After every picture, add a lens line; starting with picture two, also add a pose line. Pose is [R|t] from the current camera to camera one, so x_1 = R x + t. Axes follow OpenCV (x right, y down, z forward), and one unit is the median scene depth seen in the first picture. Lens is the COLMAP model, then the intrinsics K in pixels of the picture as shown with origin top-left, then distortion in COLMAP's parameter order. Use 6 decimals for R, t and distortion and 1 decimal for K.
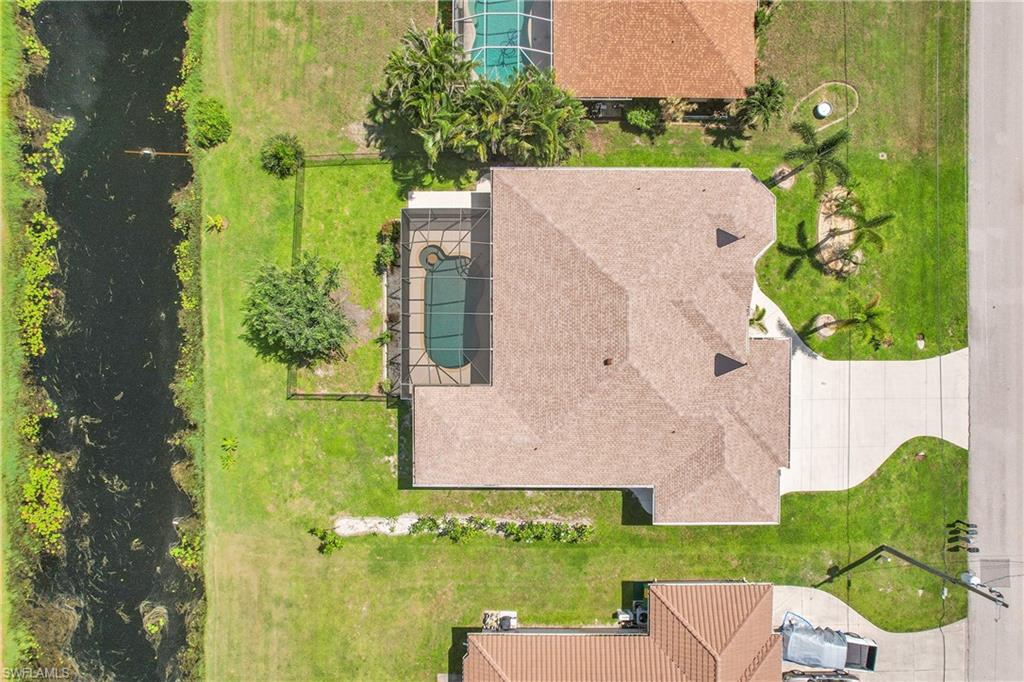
lens RADIAL K [[651.9, 0, 516.5], [0, 651.9, 341.5], [0, 0, 1]] dist [-0.076500, 0.070190]
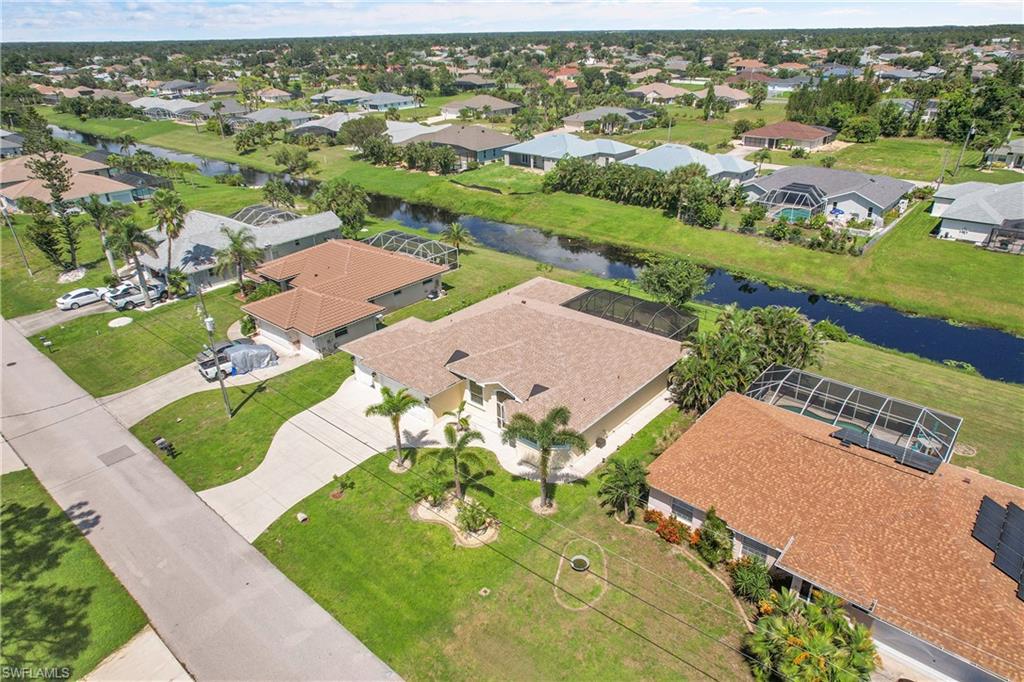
lens RADIAL K [[651.9, 0, 516.5], [0, 651.9, 341.5], [0, 0, 1]] dist [-0.076500, 0.070190]
pose [[-0.652226, 0.343644, -0.675655, 0.959496], [-0.757809, -0.274341, 0.591999, -0.688474], [0.018077, 0.898135, 0.439349, 0.391150]]
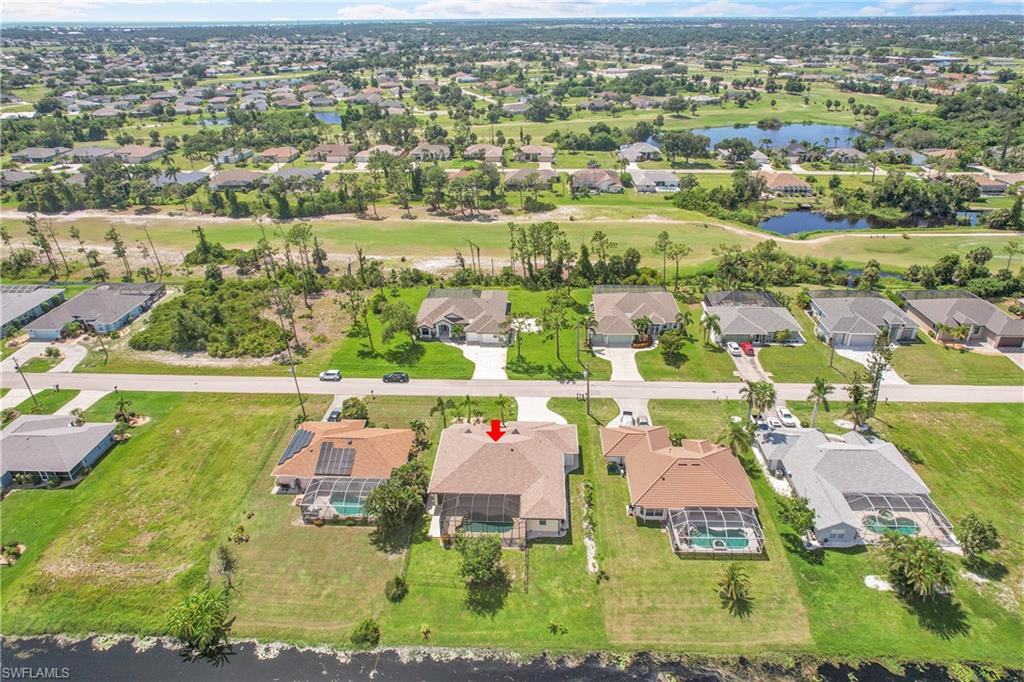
lens RADIAL K [[651.9, 0, 516.5], [0, 651.9, 341.5], [0, 0, 1]] dist [-0.076500, 0.070190]
pose [[0.038191, -0.448748, 0.892842, -1.701932], [0.999183, 0.005348, -0.040052, 0.129867], [0.013198, 0.893642, 0.448585, -0.480272]]
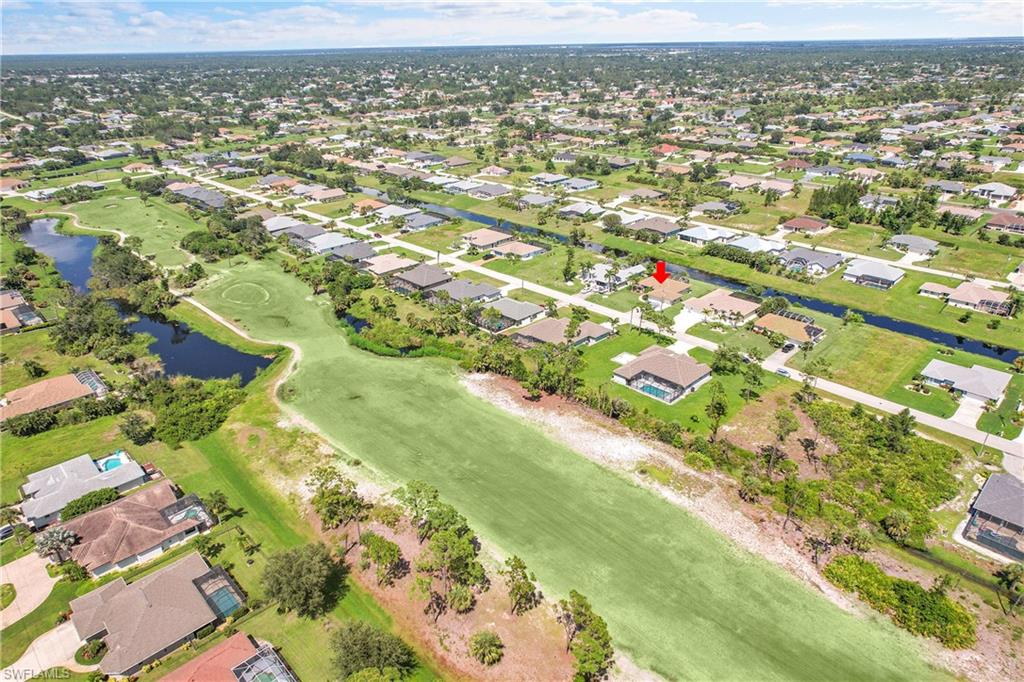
lens RADIAL K [[651.9, 0, 516.5], [0, 651.9, 341.5], [0, 0, 1]] dist [-0.076500, 0.070190]
pose [[-0.711840, 0.311673, -0.629399, 4.785022], [-0.702118, -0.293169, 0.648909, -2.337252], [0.017728, 0.903832, 0.427521, -1.094251]]
